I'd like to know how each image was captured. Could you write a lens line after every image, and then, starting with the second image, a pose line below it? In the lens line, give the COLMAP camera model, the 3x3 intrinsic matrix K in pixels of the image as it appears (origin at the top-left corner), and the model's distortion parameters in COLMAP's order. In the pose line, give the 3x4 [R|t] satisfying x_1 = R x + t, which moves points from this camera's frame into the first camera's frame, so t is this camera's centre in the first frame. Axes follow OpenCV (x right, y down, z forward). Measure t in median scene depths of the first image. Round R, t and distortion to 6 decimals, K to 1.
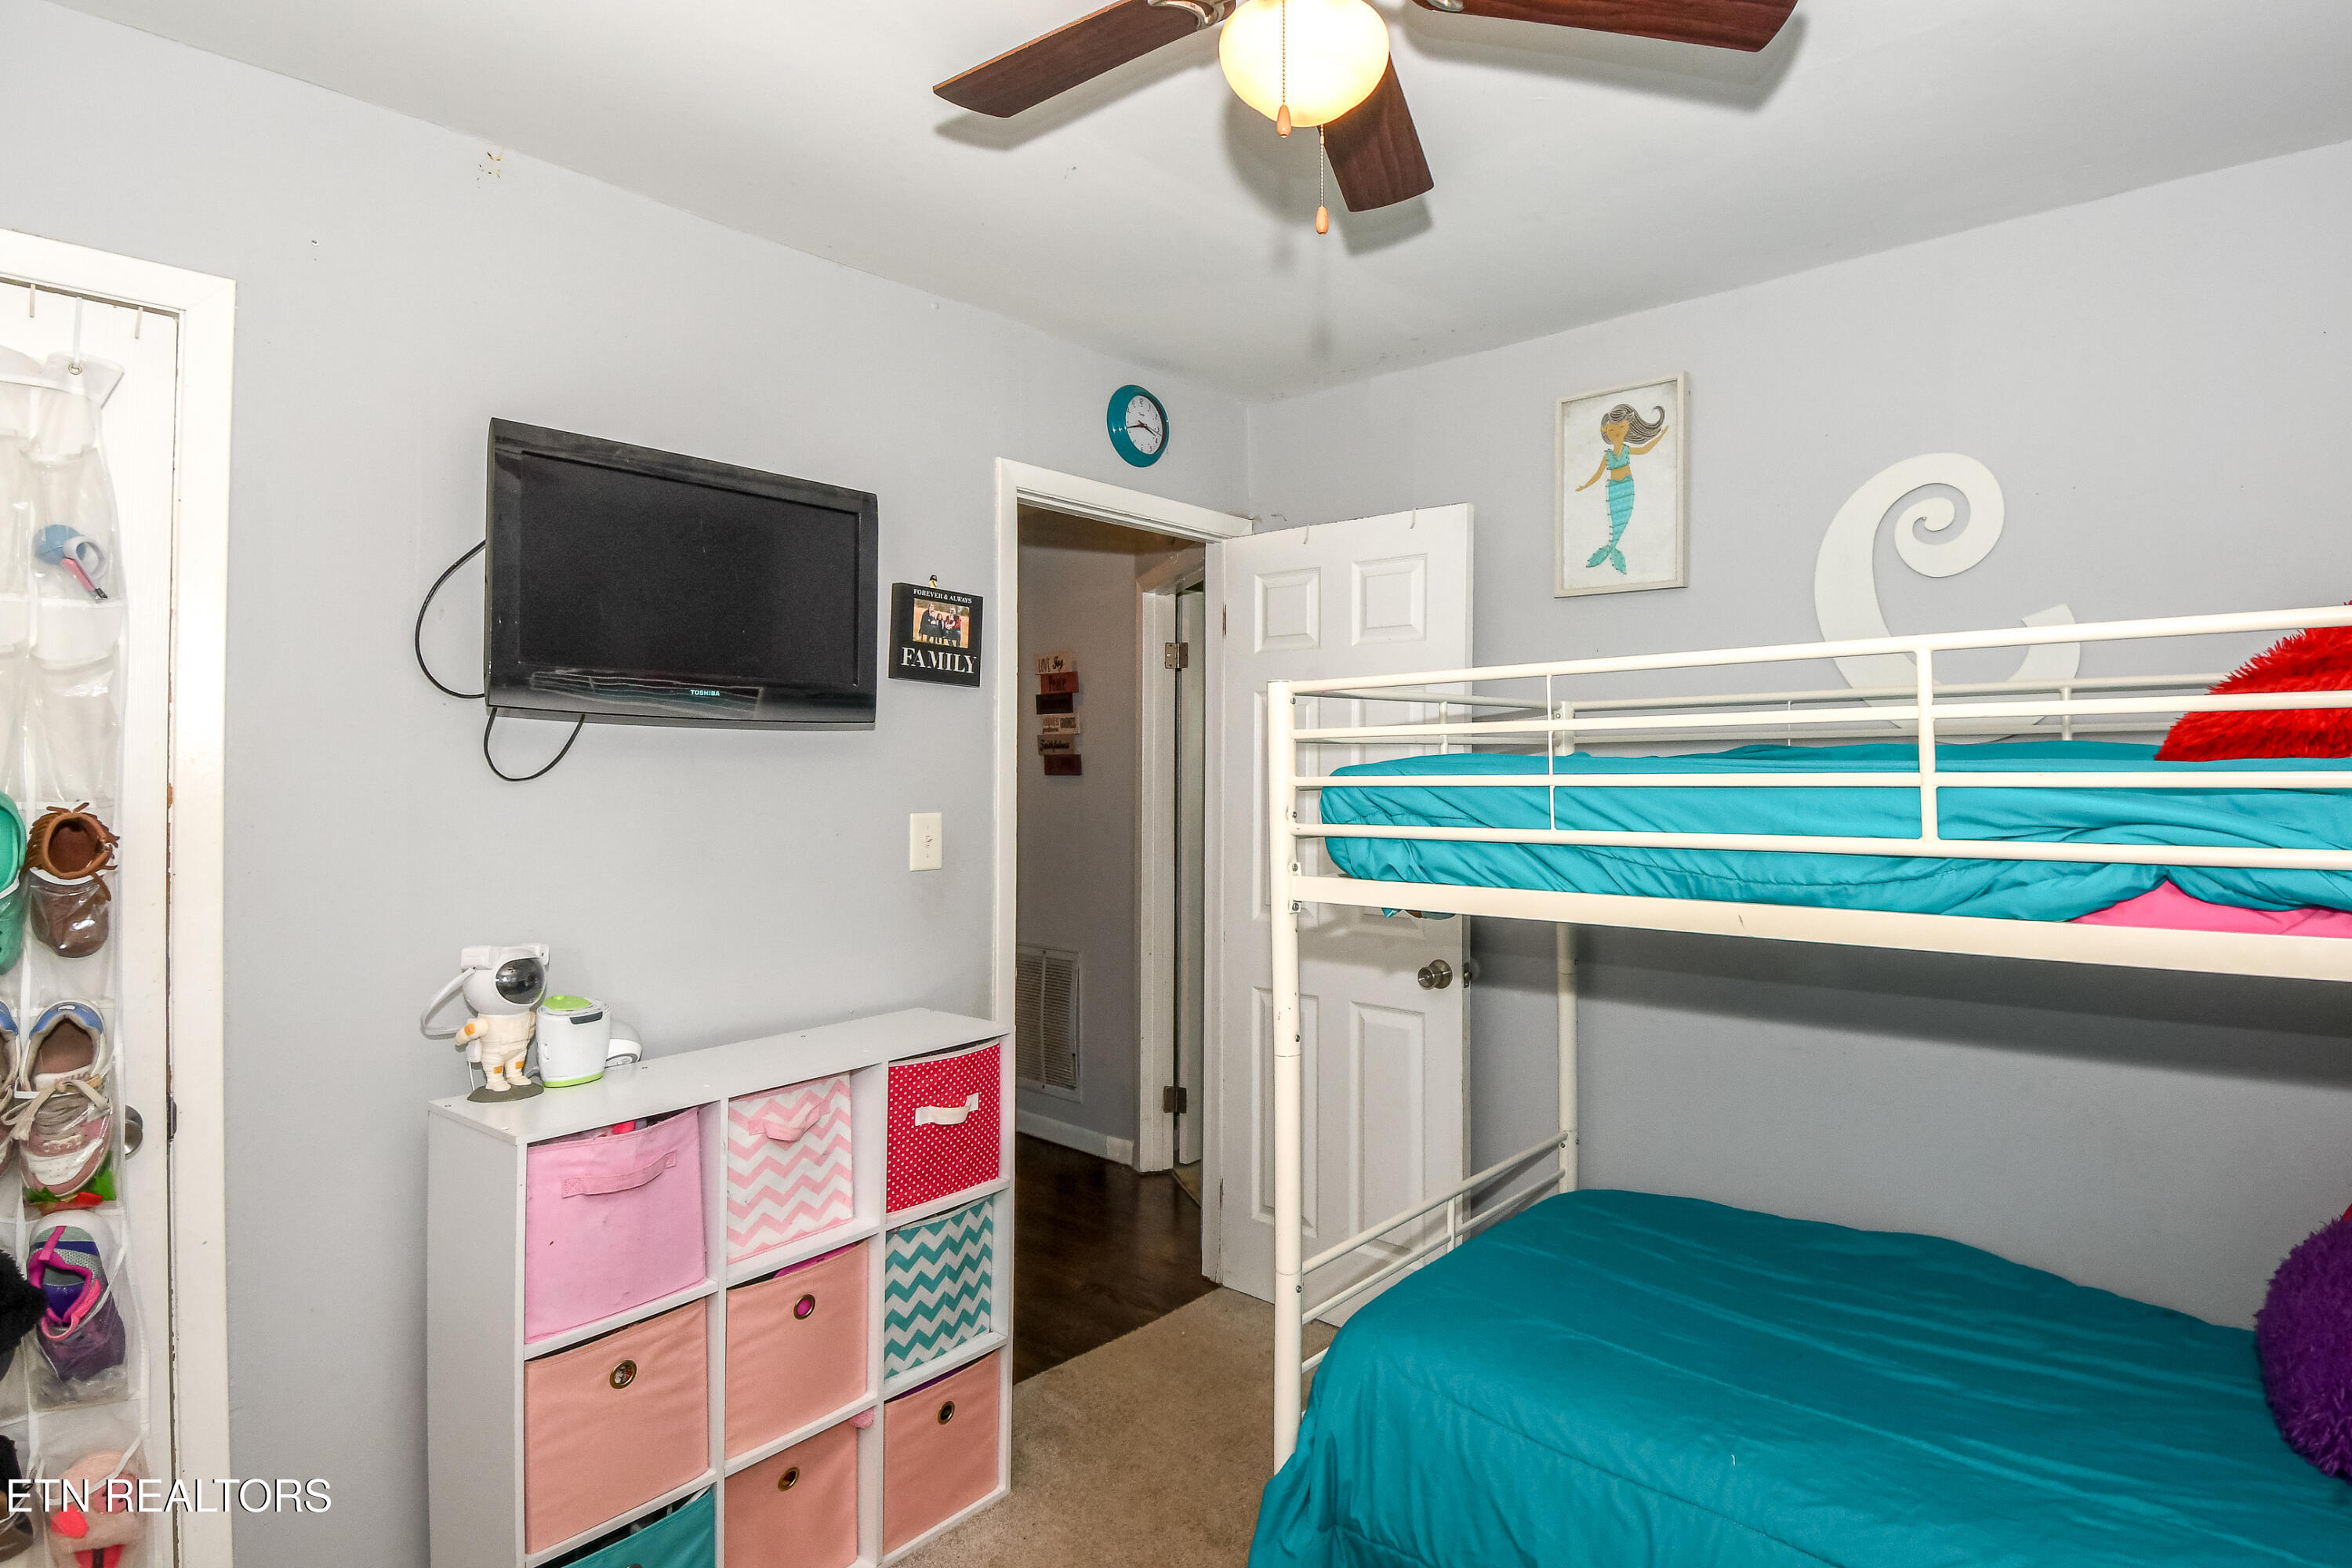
lens RADIAL K [[1258.0, 0, 1236.0], [0, 1258.0, 782.5], [0, 0, 1]] dist [0.002661, -0.001433]
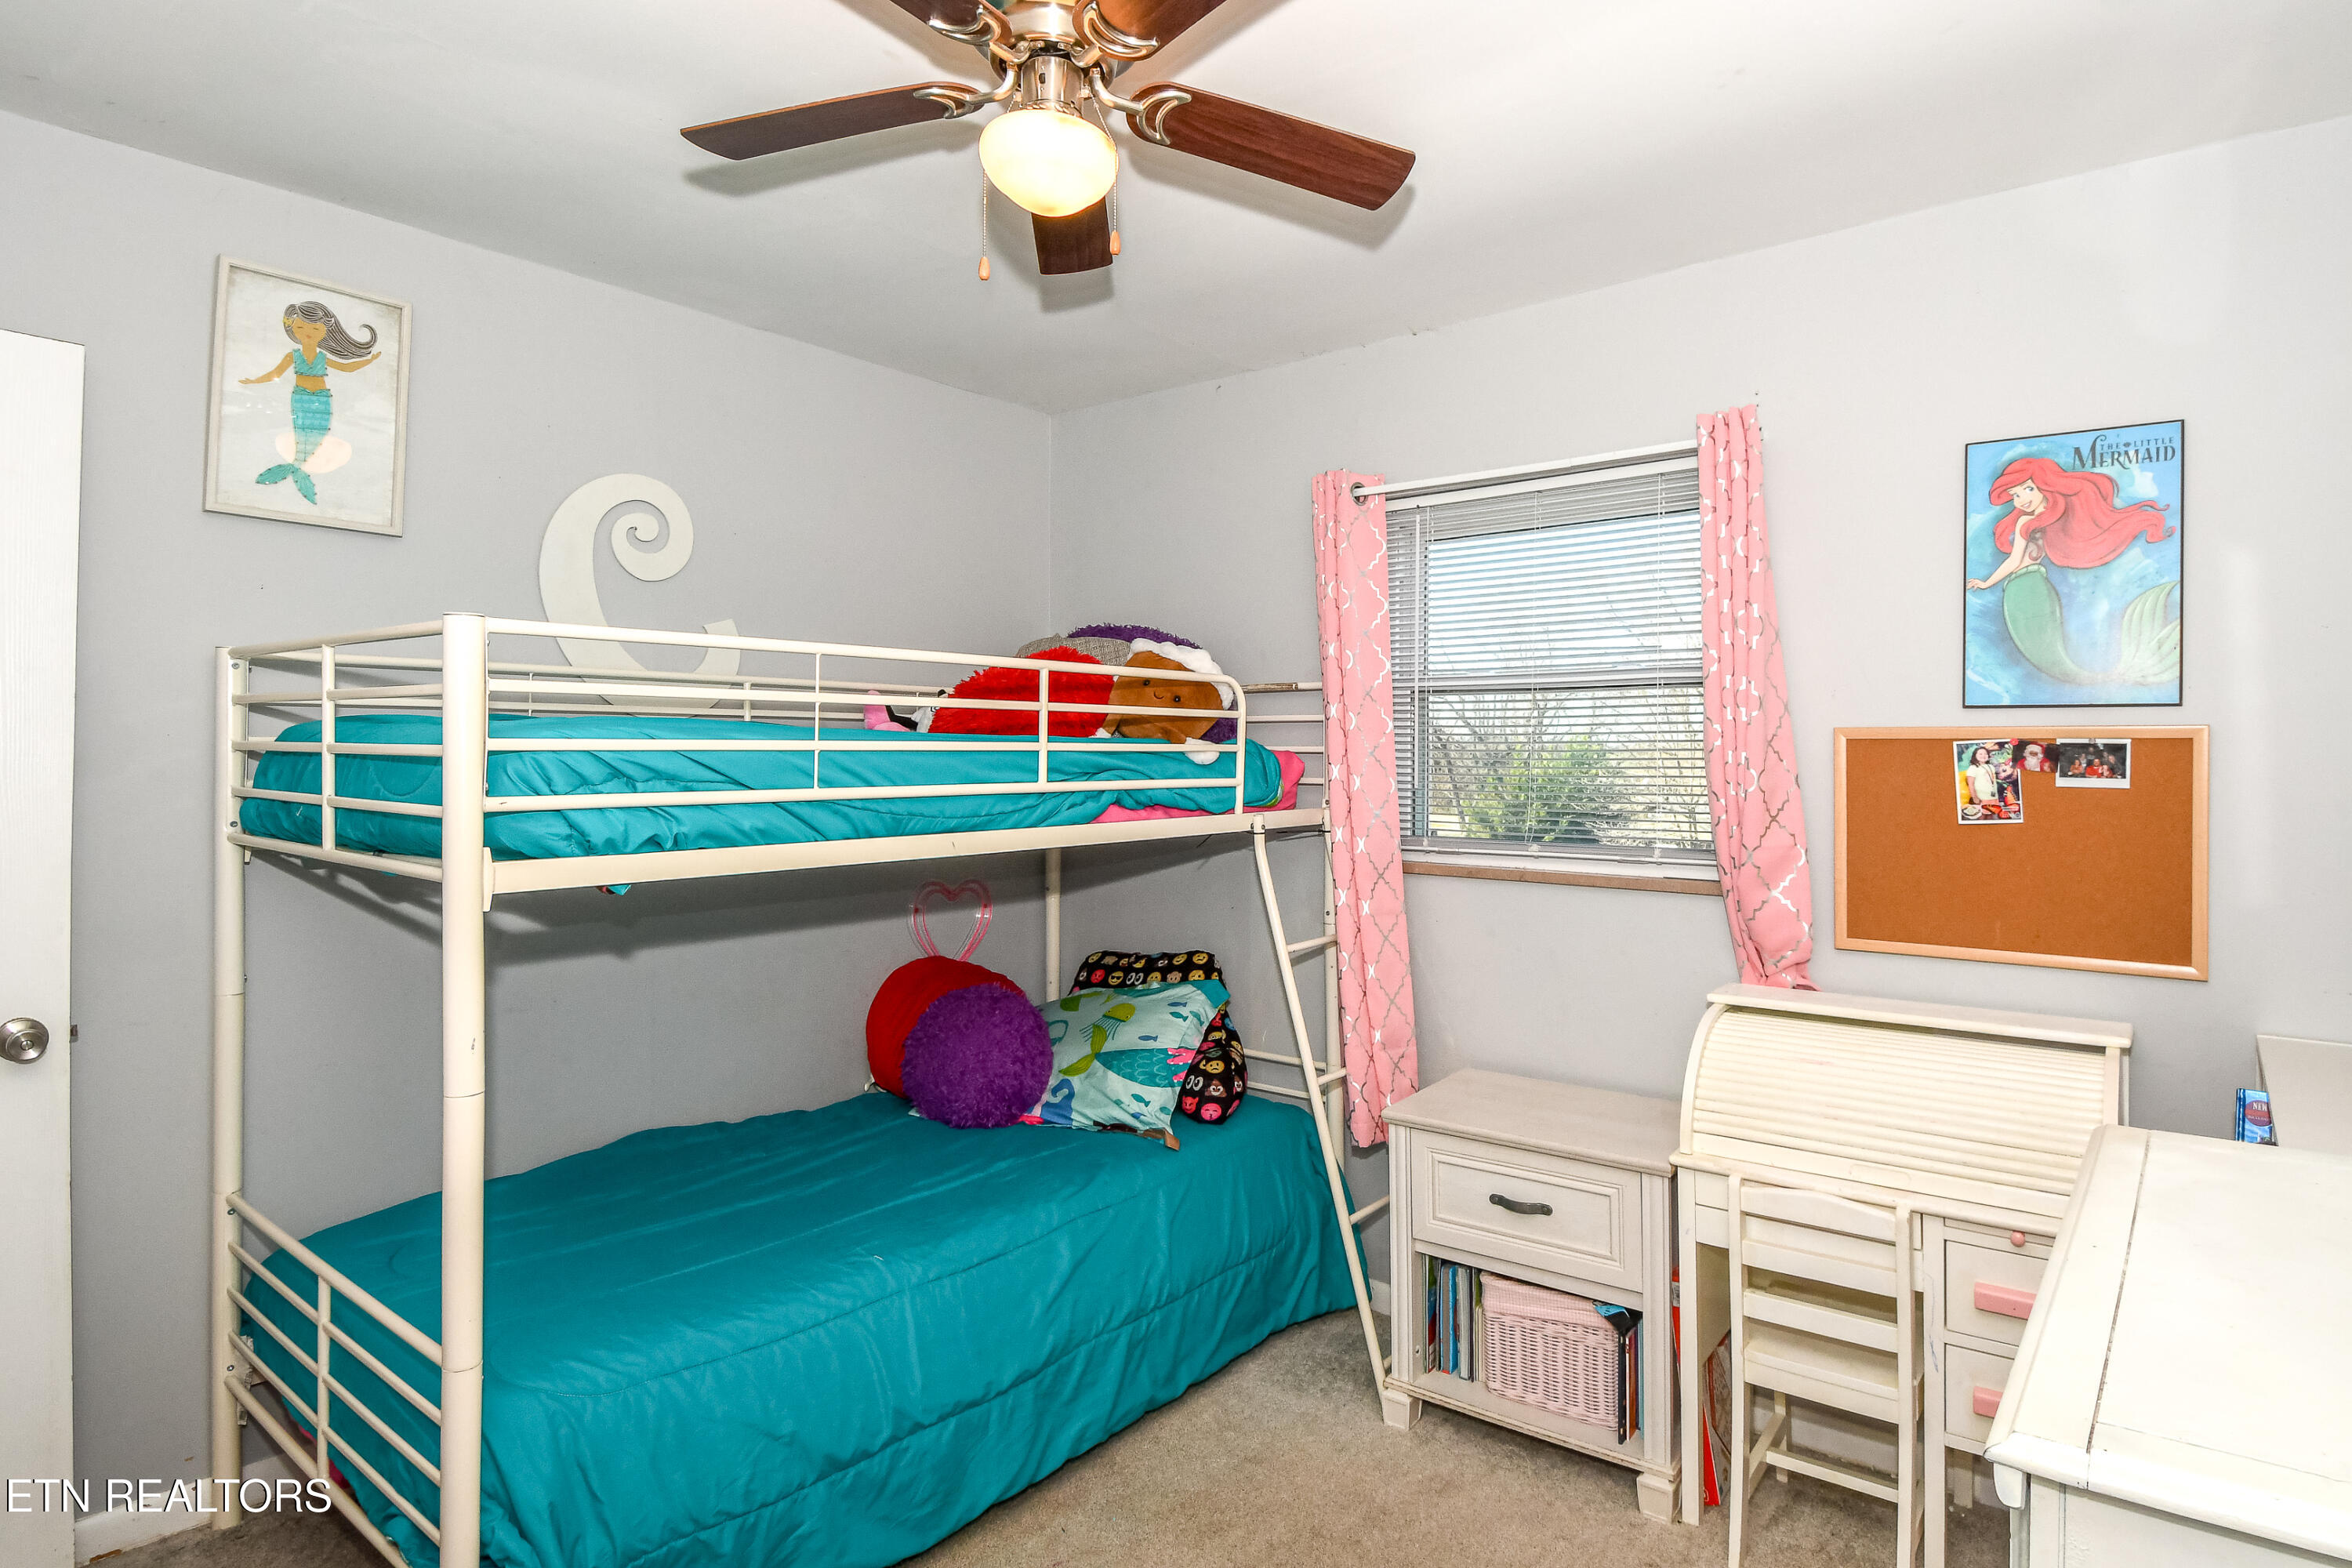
lens RADIAL K [[1258.0, 0, 1236.0], [0, 1258.0, 782.5], [0, 0, 1]] dist [0.002661, -0.001433]
pose [[-0.056808, -0.019751, 0.998190, -0.837248], [0.002619, 0.999798, 0.019932, 0.009369], [-0.998382, 0.003747, -0.056745, 0.626168]]
